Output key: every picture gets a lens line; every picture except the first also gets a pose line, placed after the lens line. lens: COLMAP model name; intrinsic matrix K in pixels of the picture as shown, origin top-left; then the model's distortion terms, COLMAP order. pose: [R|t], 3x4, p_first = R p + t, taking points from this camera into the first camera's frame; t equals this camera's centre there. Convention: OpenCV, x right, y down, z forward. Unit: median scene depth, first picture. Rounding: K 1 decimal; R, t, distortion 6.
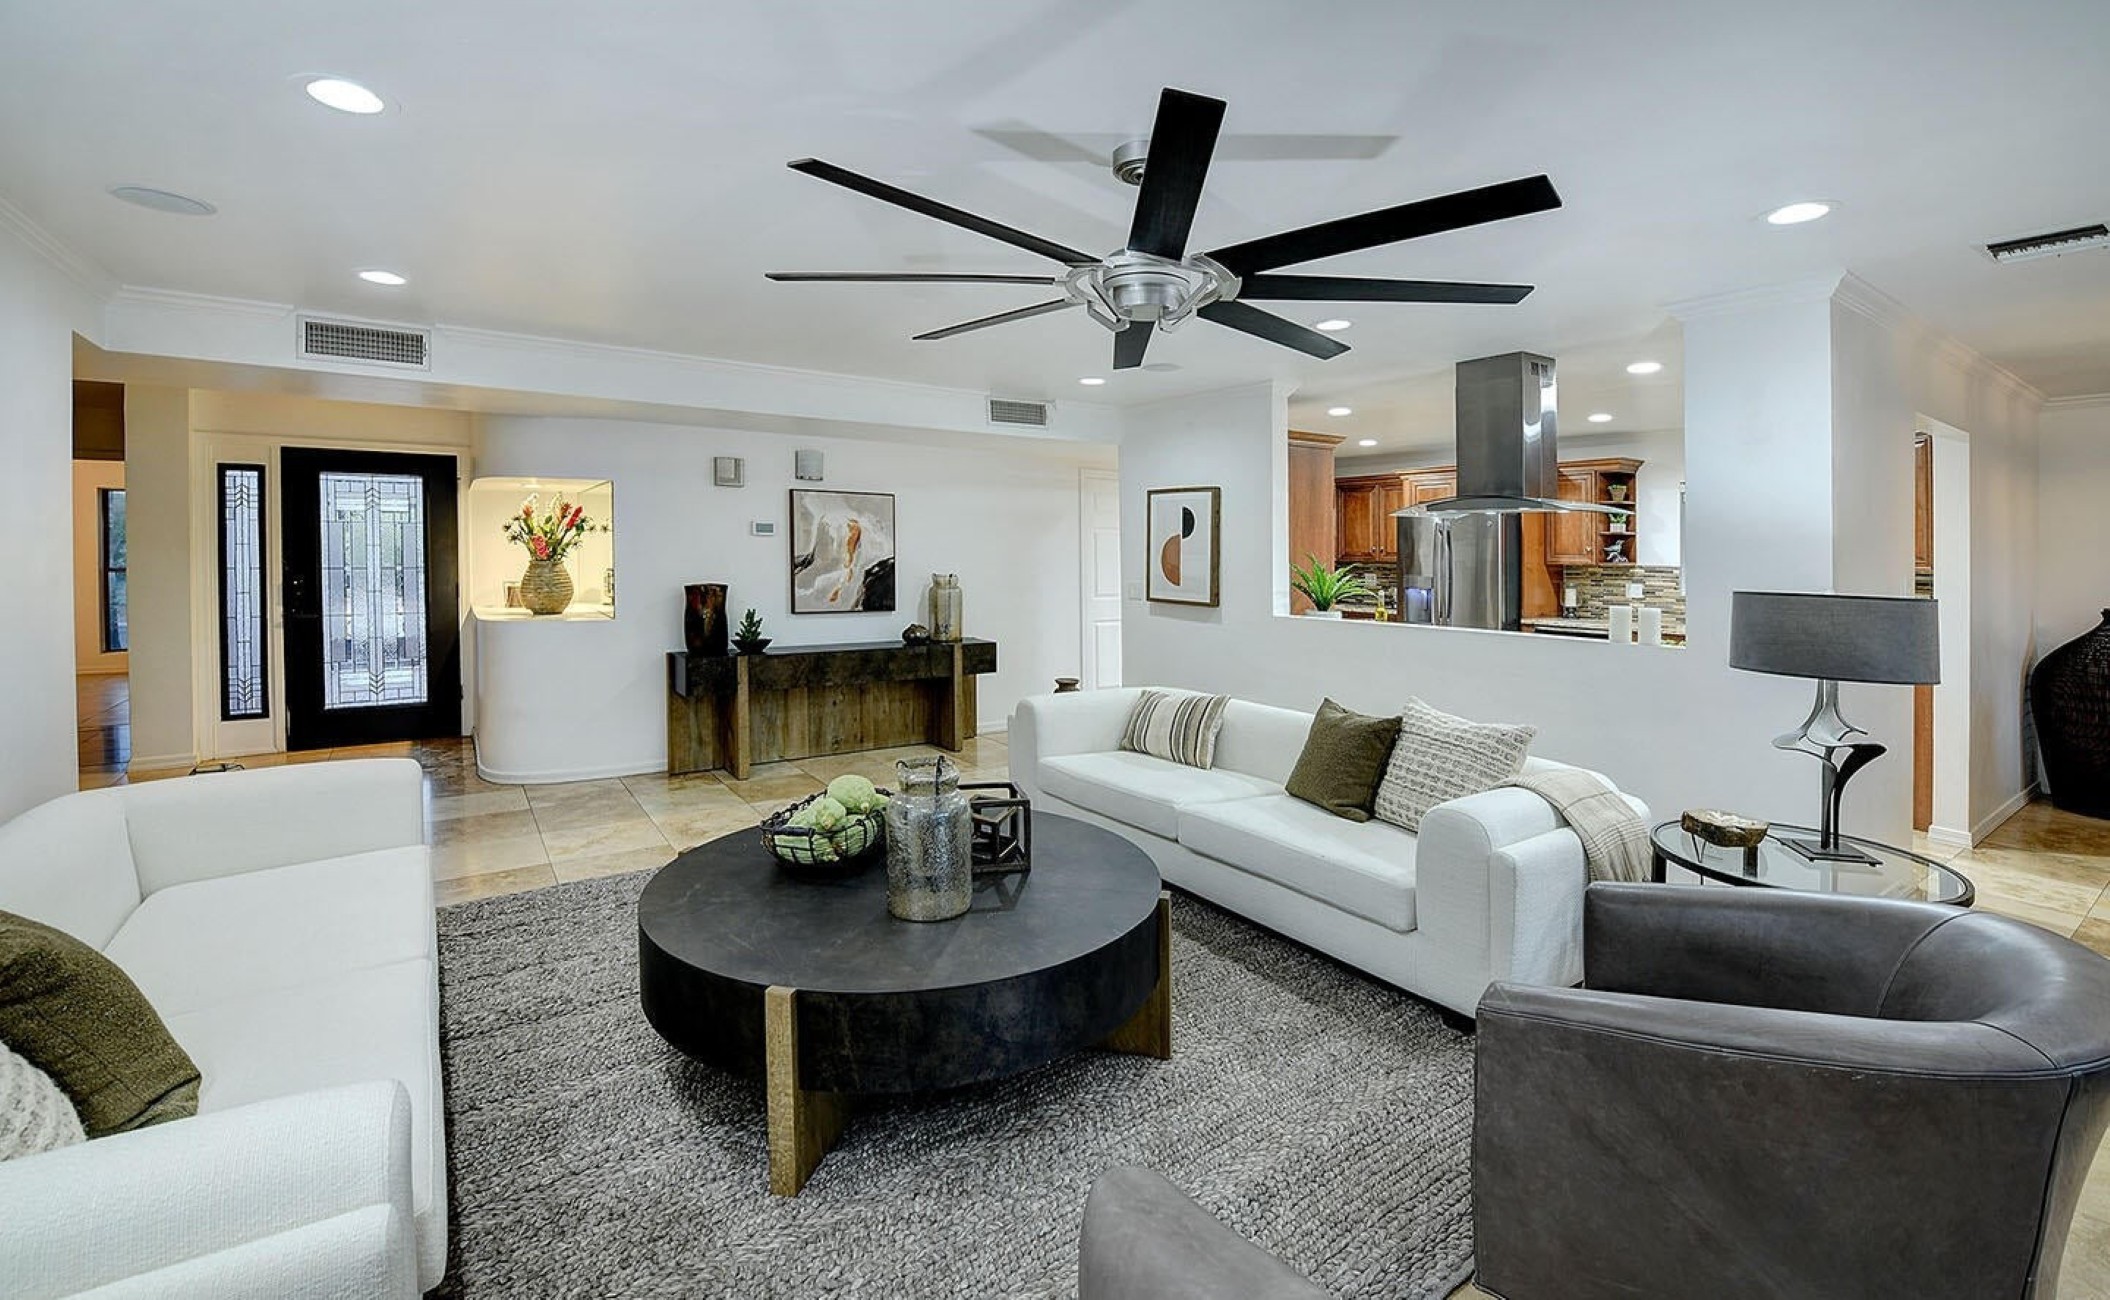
lens RADIAL K [[842.5, 0, 1045.7], [0, 842.5, 588.0], [0, 0, 1]] dist [-0.029656, -0.000048]
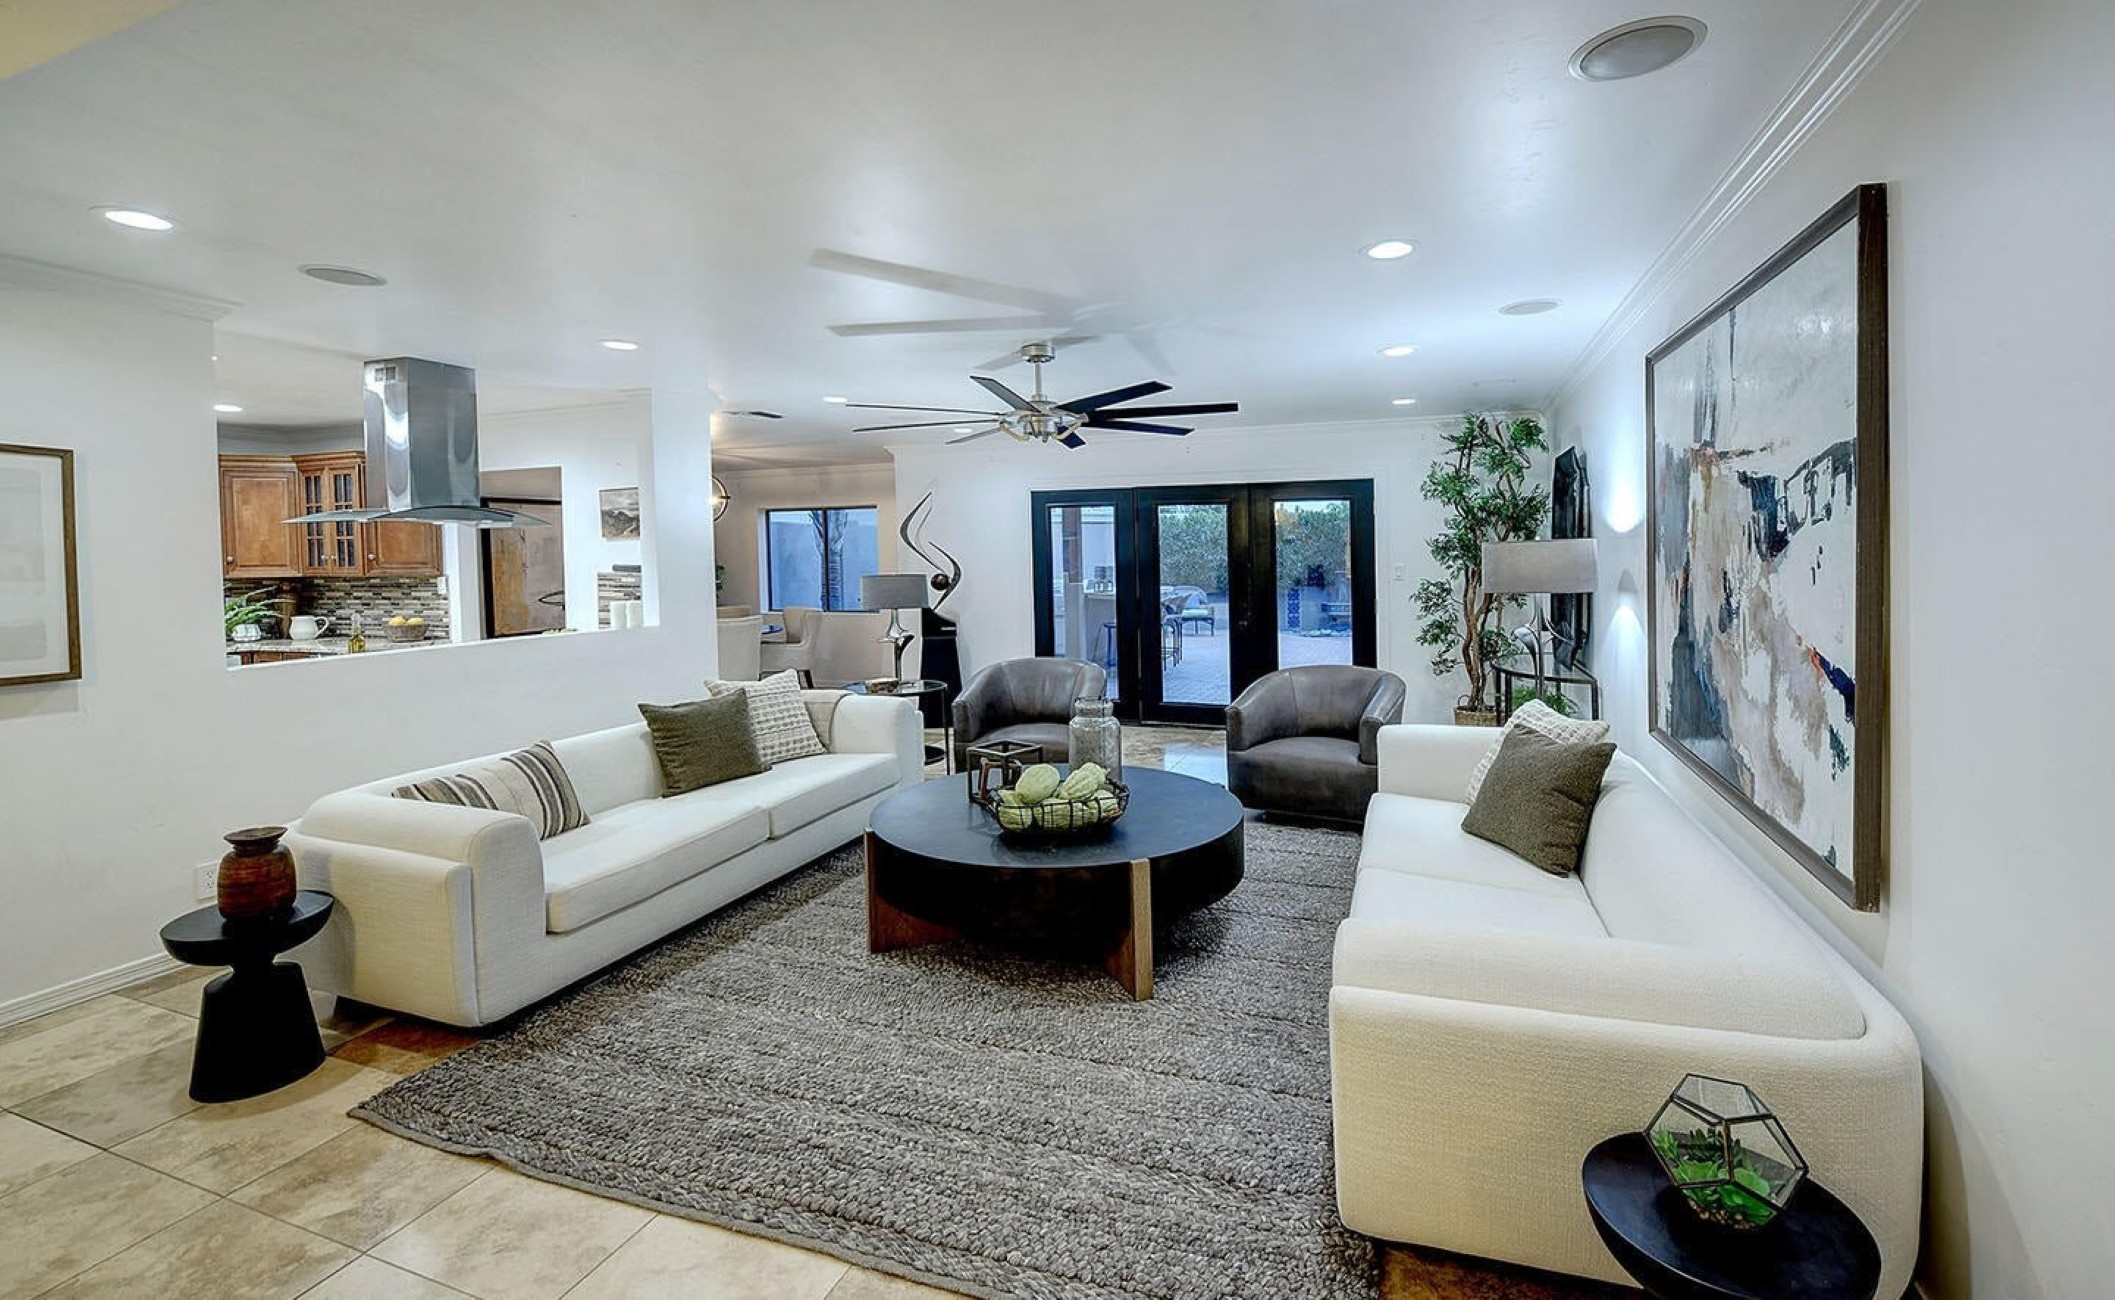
lens RADIAL K [[966.5, 0, 1054.6], [0, 966.5, 575.0], [0, 0, 1]] dist [0.014348, 0.000053]
pose [[-0.532811, -0.023144, 0.845918, -0.603310], [0.044762, 0.997456, 0.055484, -0.045337], [-0.845050, 0.067427, -0.530419, 0.754215]]
